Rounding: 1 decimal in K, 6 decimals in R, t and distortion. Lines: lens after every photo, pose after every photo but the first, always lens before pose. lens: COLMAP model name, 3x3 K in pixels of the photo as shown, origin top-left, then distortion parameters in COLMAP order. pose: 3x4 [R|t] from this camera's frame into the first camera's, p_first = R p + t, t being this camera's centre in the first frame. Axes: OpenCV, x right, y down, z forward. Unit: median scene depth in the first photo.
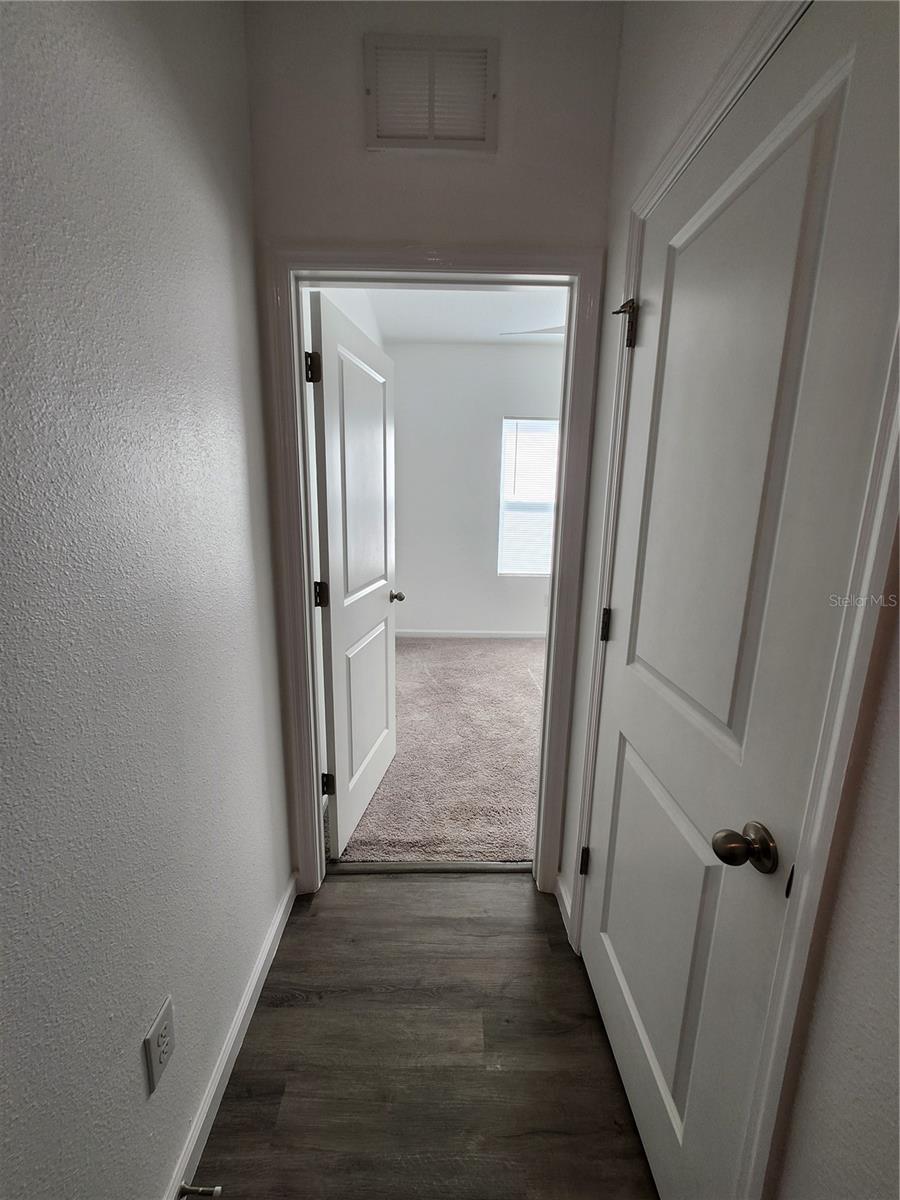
lens RADIAL K [[474.7, 0, 441.3], [0, 474.7, 597.3], [0, 0, 1]] dist [0.001644, -0.000020]
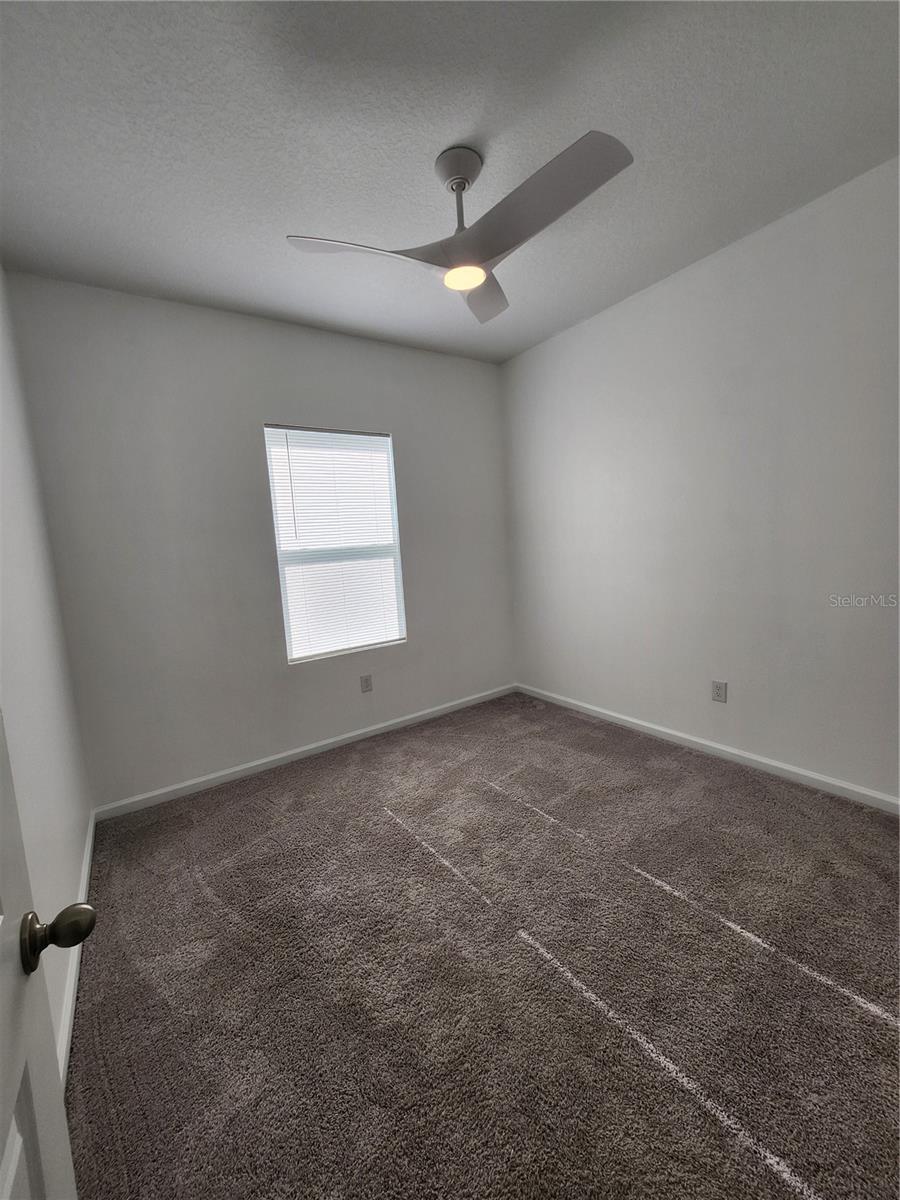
lens RADIAL K [[474.7, 0, 441.3], [0, 474.7, 597.3], [0, 0, 1]] dist [0.001644, -0.000020]
pose [[0.830944, -0.125069, 0.542117, -0.056058], [0.184578, 0.981190, -0.056552, -0.070679], [-0.524846, 0.147054, 0.838398, 0.398246]]
